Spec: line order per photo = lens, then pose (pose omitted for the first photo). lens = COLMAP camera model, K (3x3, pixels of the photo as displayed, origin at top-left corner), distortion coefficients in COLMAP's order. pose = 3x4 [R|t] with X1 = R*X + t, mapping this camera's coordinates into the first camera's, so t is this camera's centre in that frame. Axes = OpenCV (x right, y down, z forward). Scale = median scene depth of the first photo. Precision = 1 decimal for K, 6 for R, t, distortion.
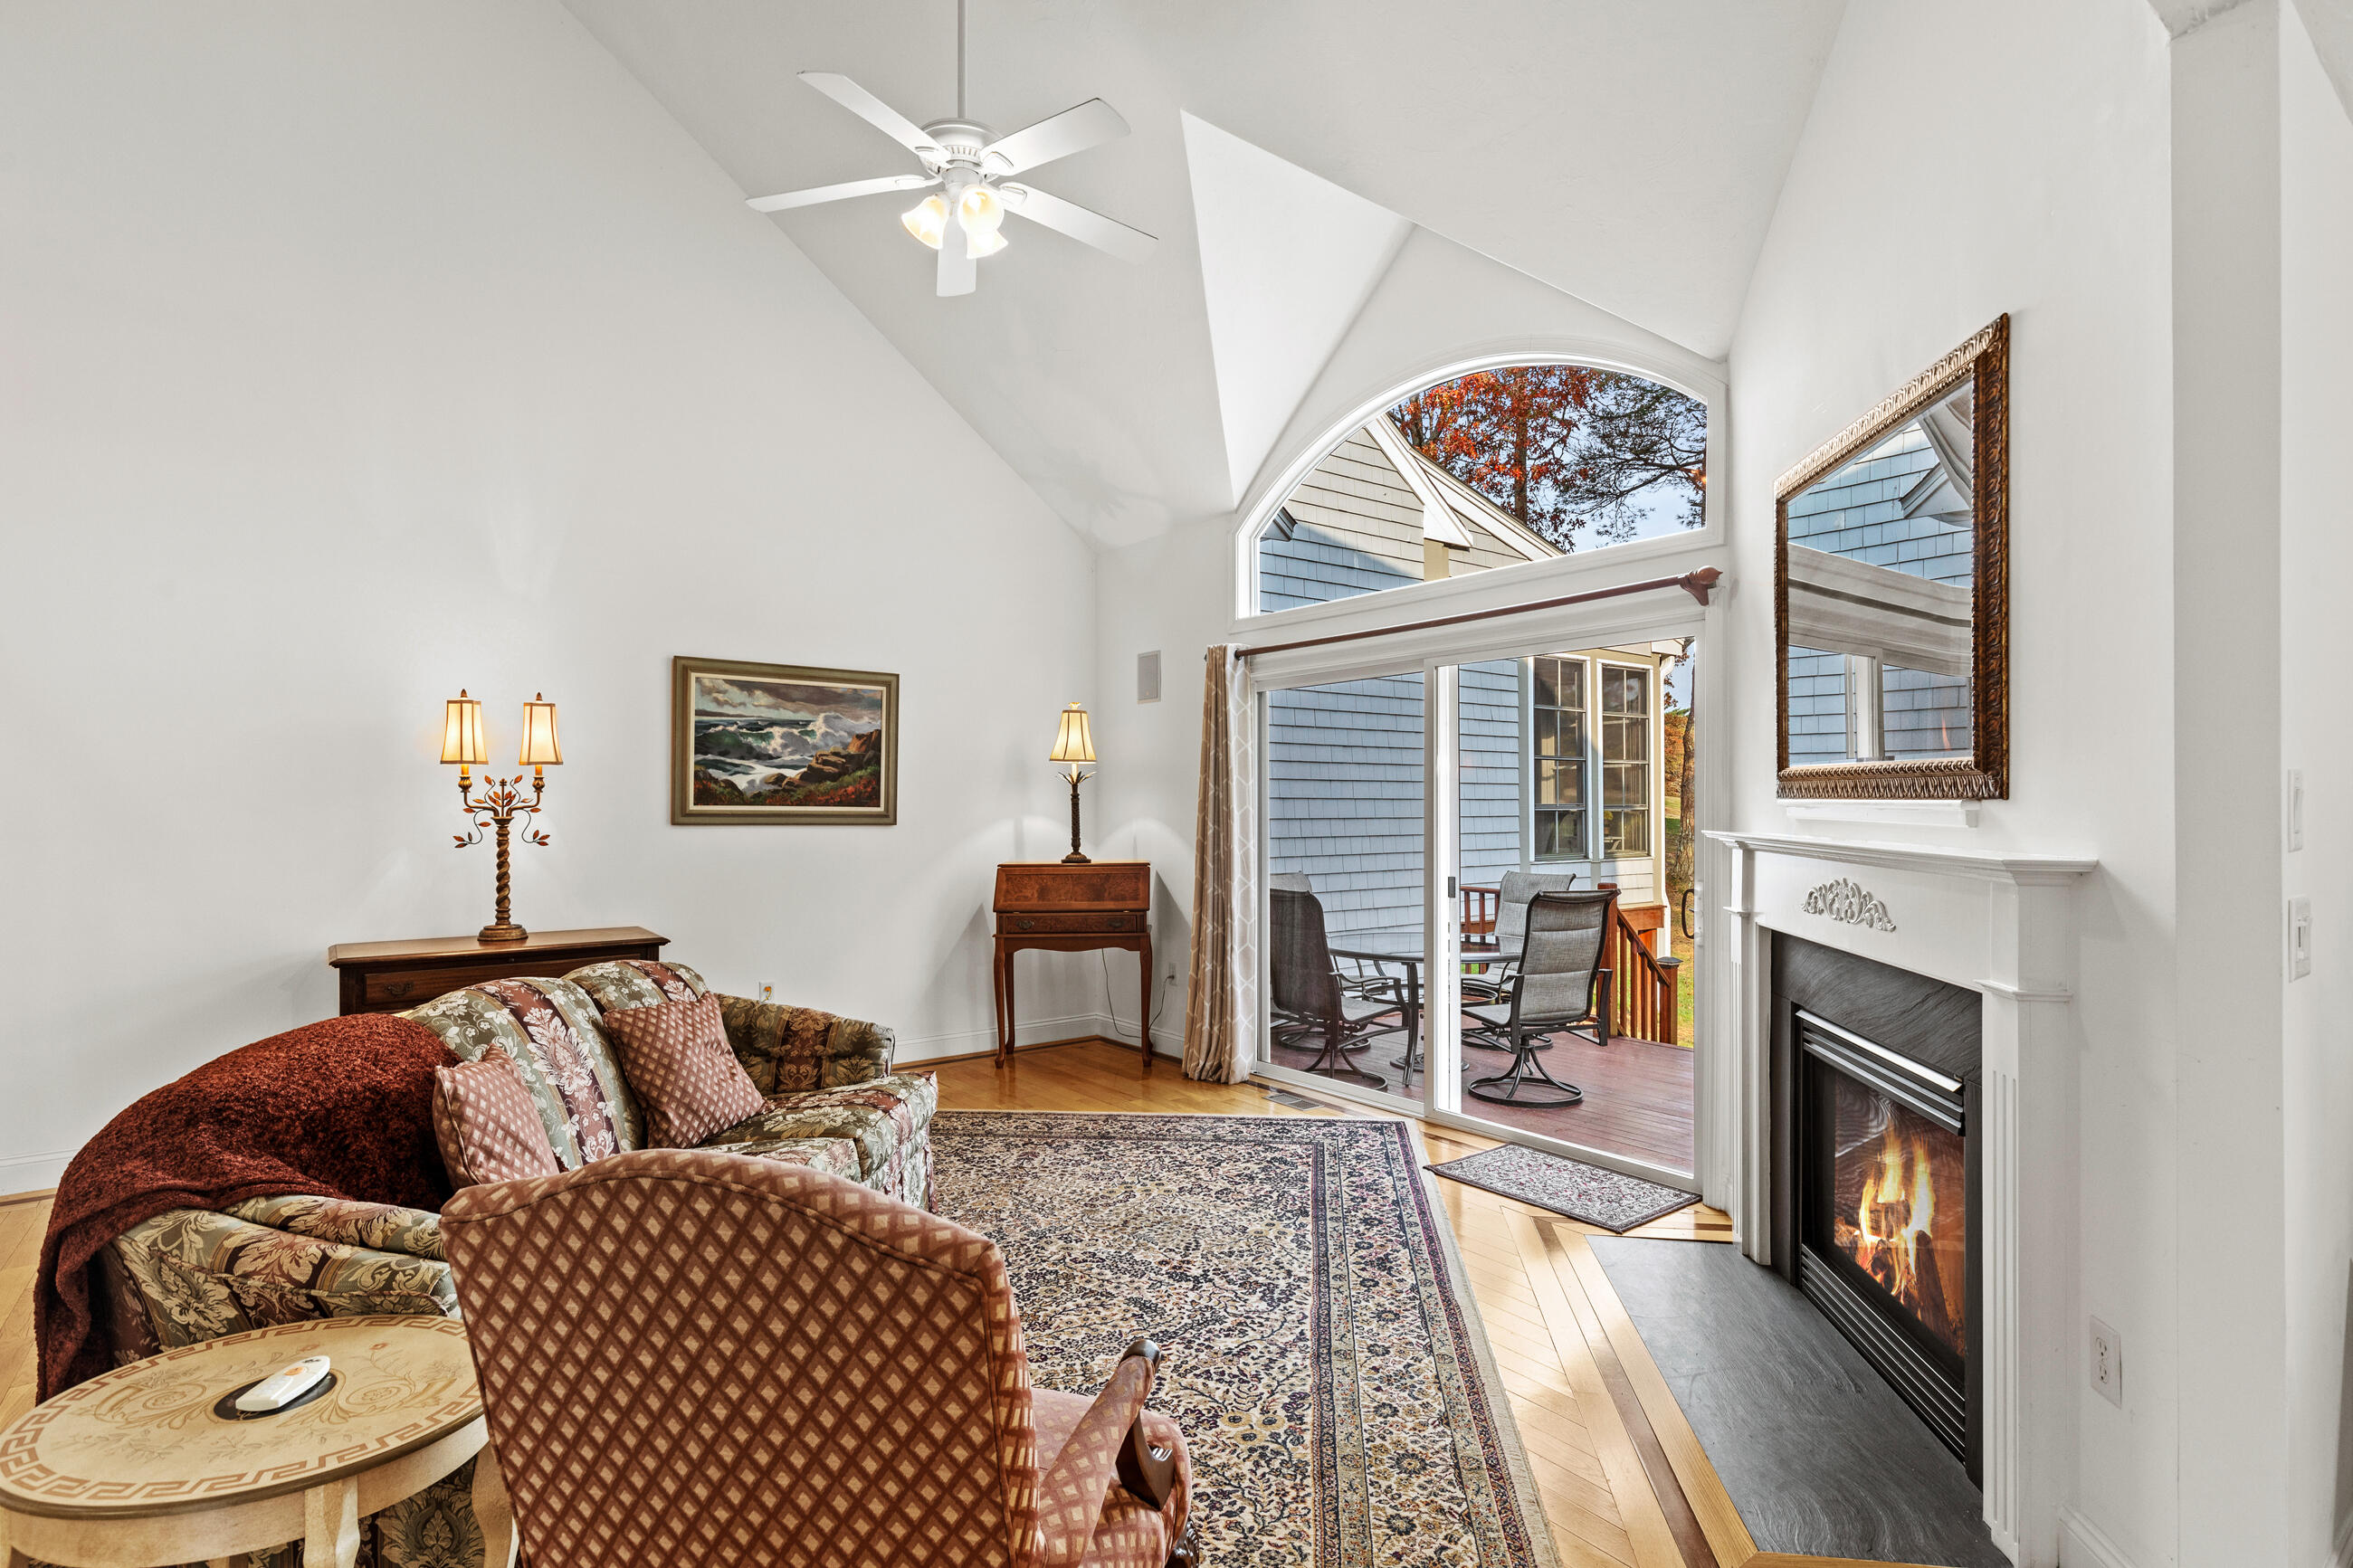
lens RADIAL K [[1164.9, 0, 1193.0], [0, 1164.9, 794.5], [0, 0, 1]] dist [-0.001261, -0.000081]
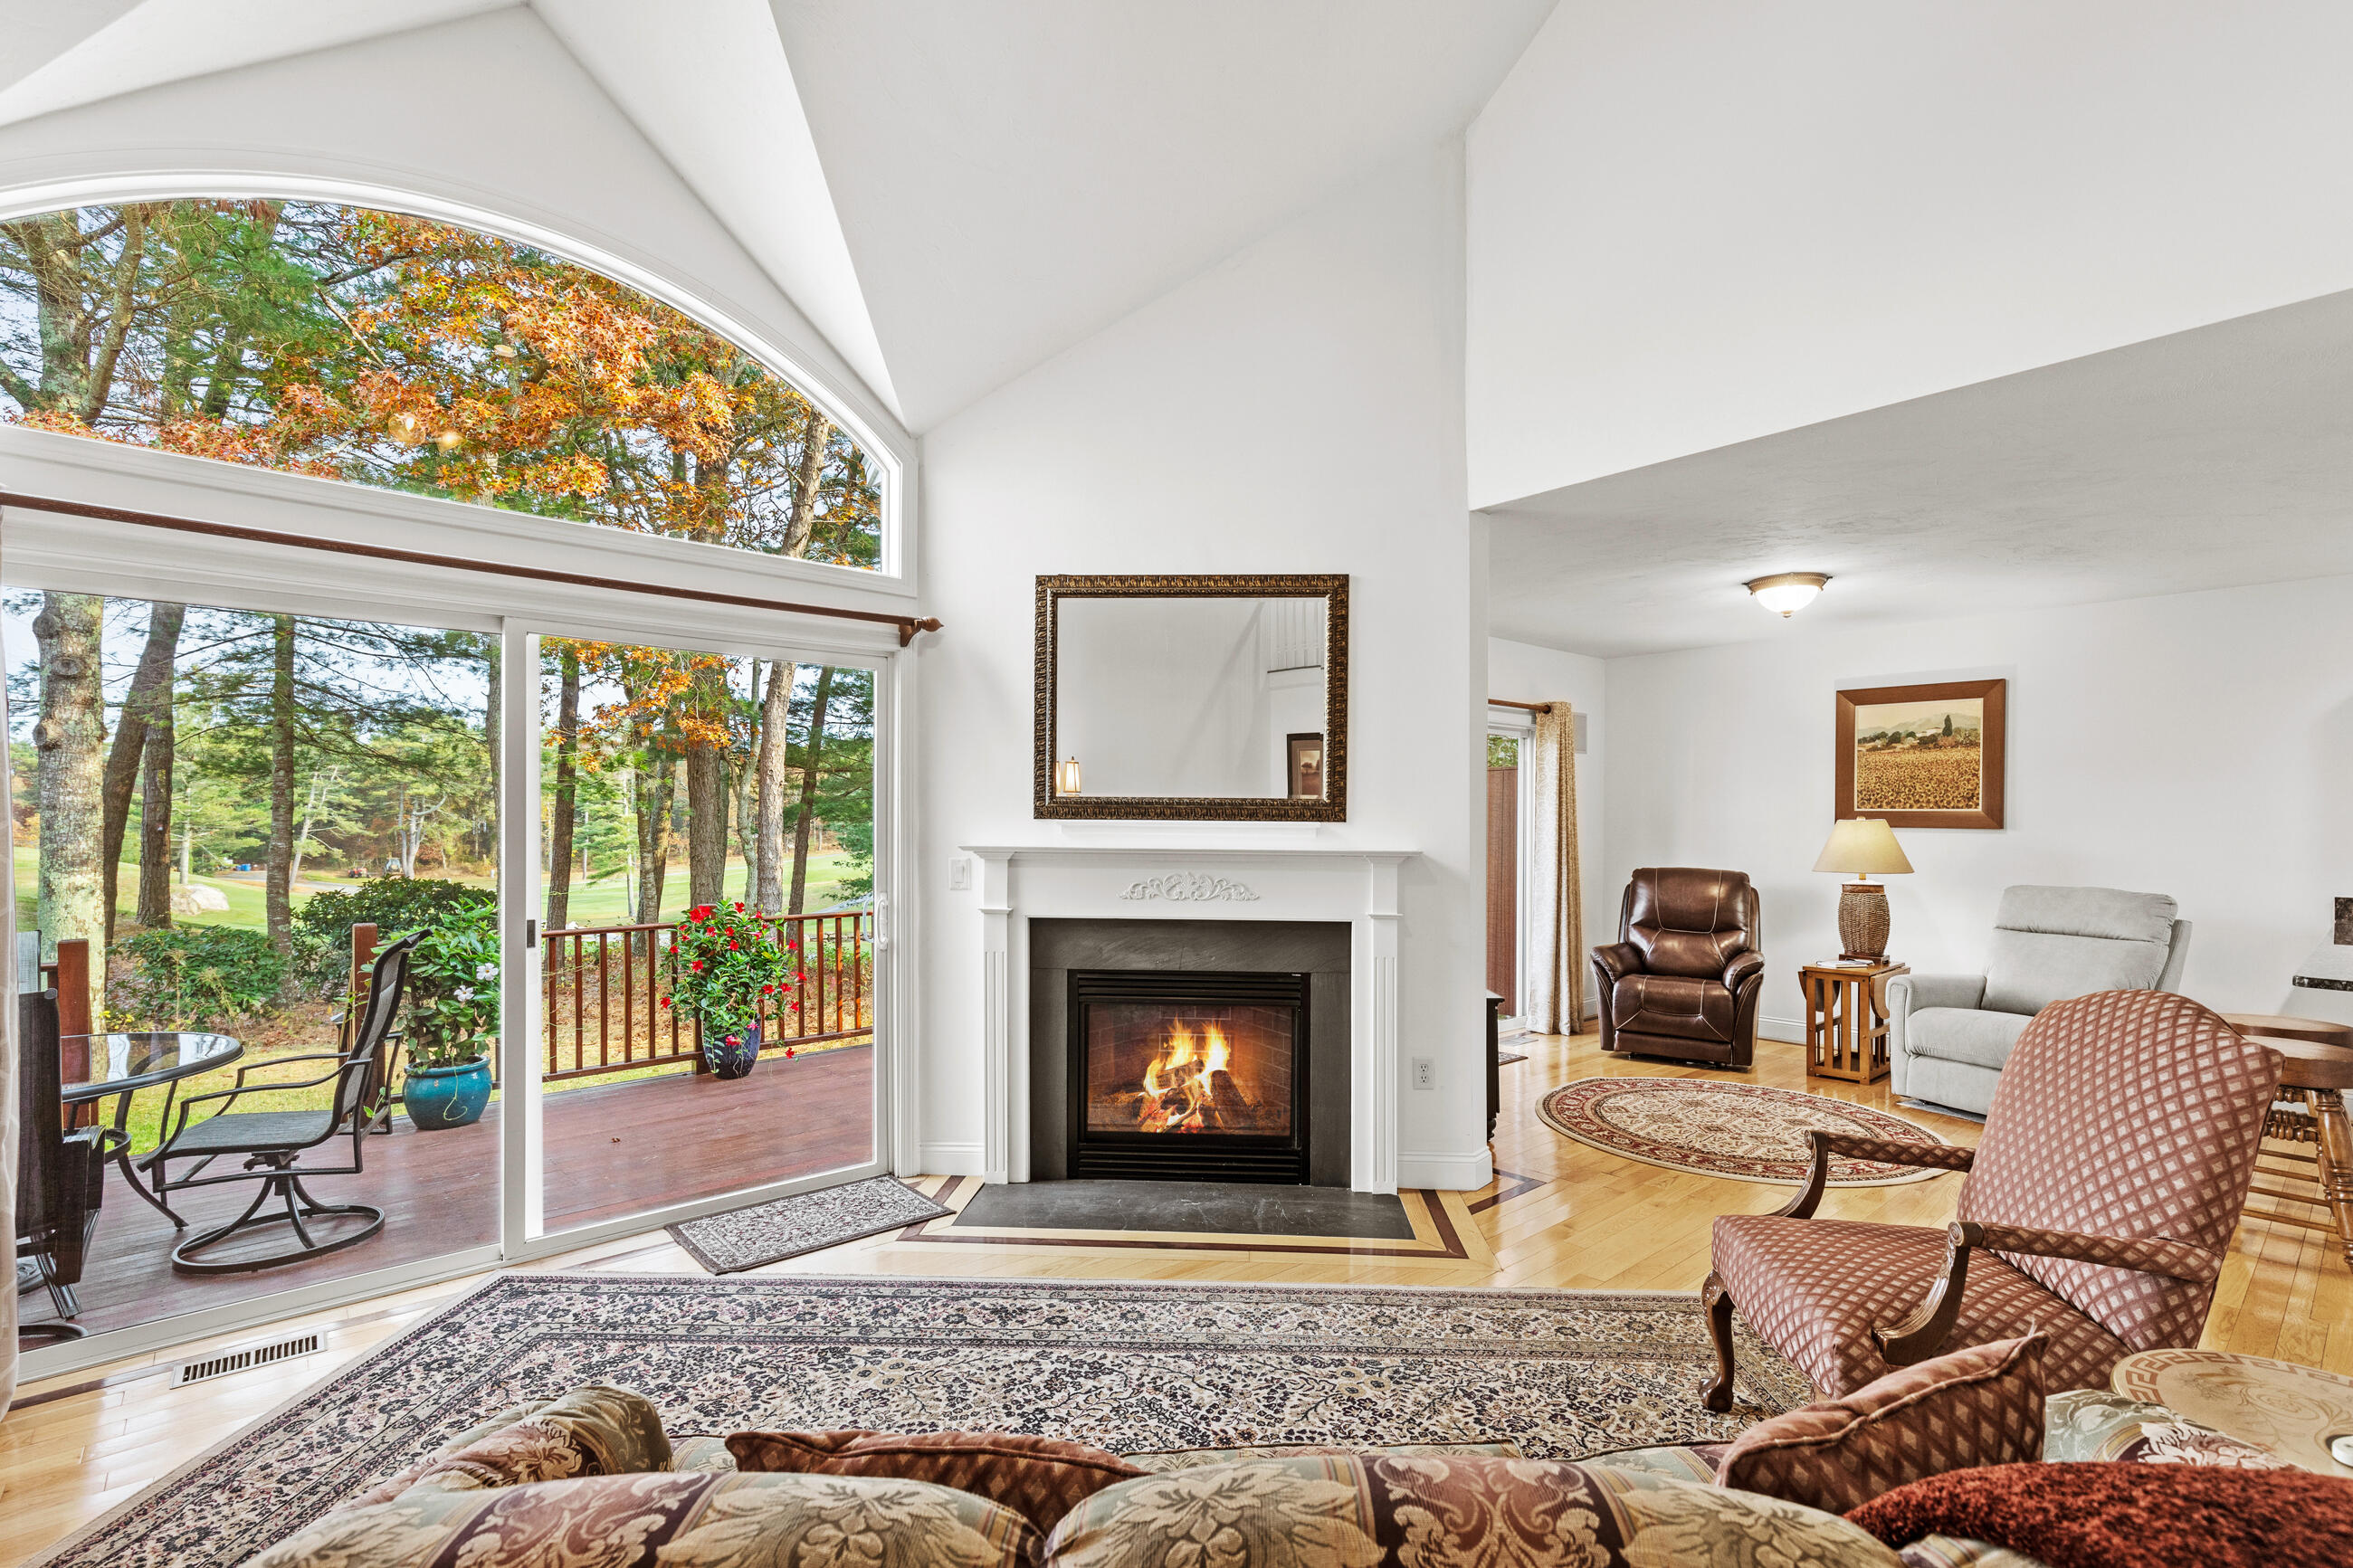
lens RADIAL K [[1057.3, 0, 1202.5], [0, 1057.3, 836.2], [0, 0, 1]] dist [0.008713, -0.000202]
pose [[-0.077114, -0.009822, 0.996974, -0.689415], [-0.011631, 0.999892, 0.008951, 0.010114], [-0.996954, -0.010906, -0.077220, 0.903678]]
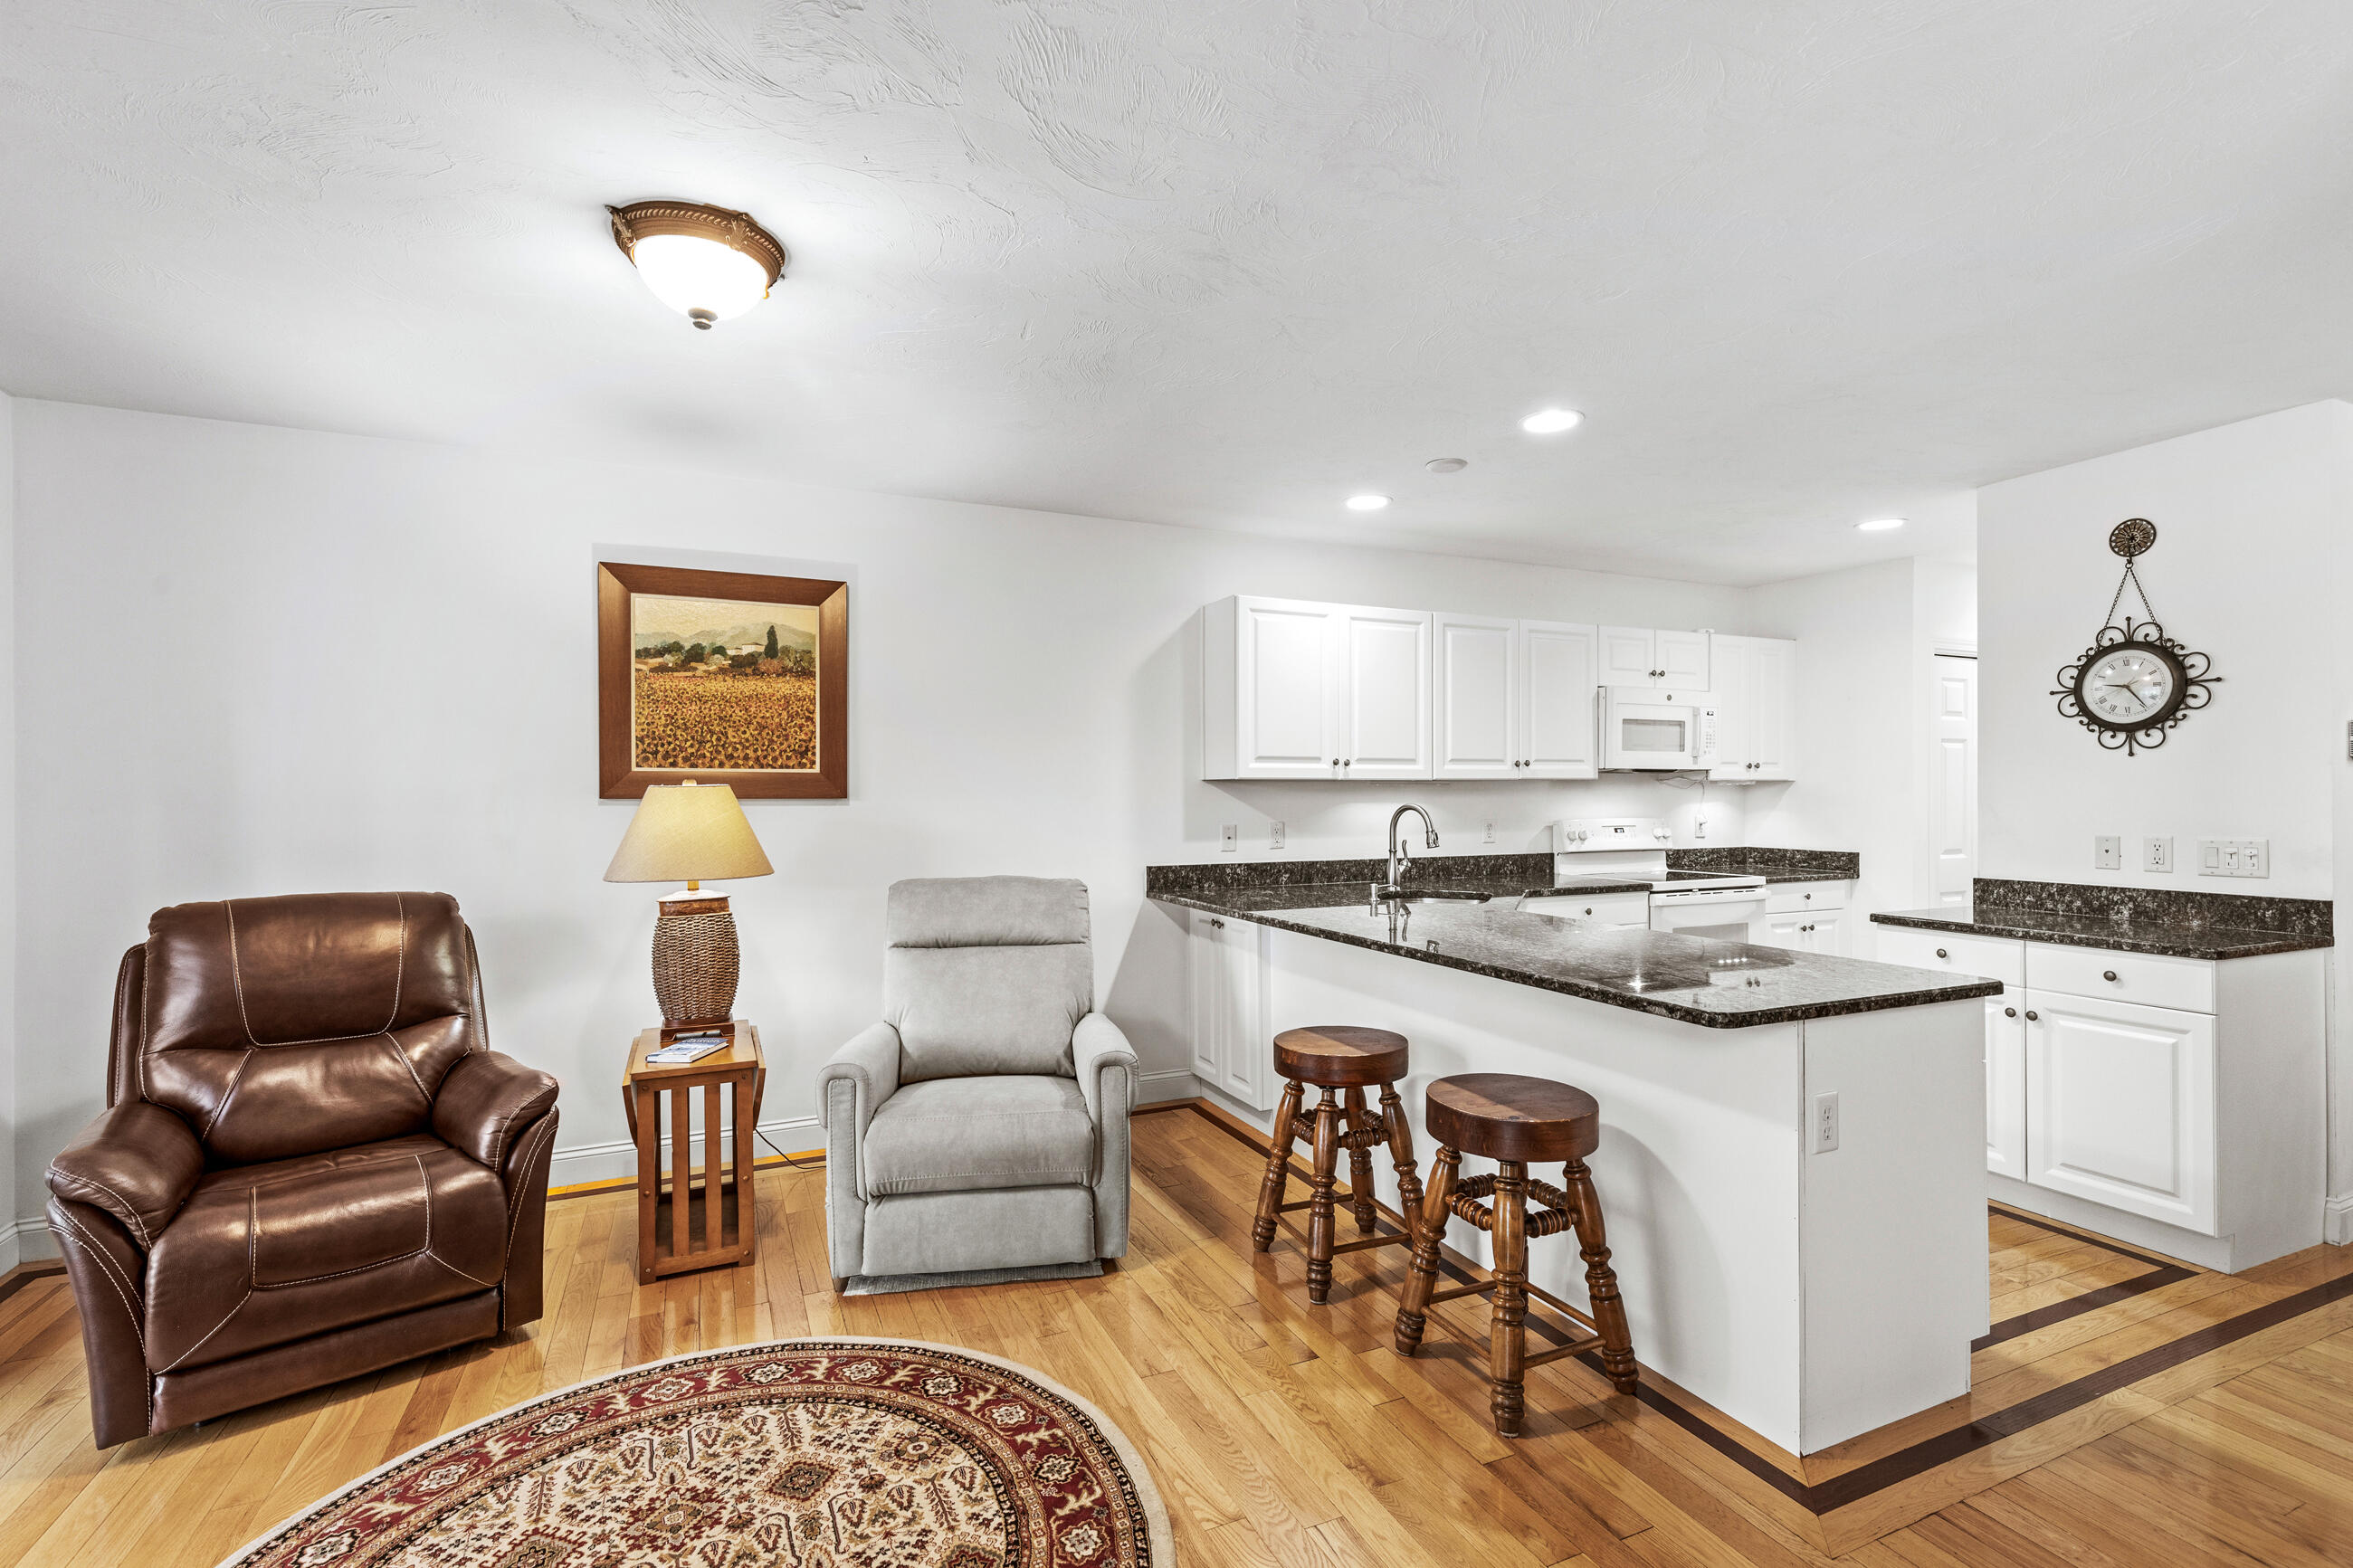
lens RADIAL K [[1057.3, 0, 1185.0], [0, 1057.3, 794.7], [0, 0, 1]] dist [0.008713, -0.000202]
pose [[-0.974367, 0.007336, 0.224843, 0.294946], [0.006194, 0.999964, -0.005787, 0.003304], [-0.224877, -0.004246, -0.974378, 0.550683]]
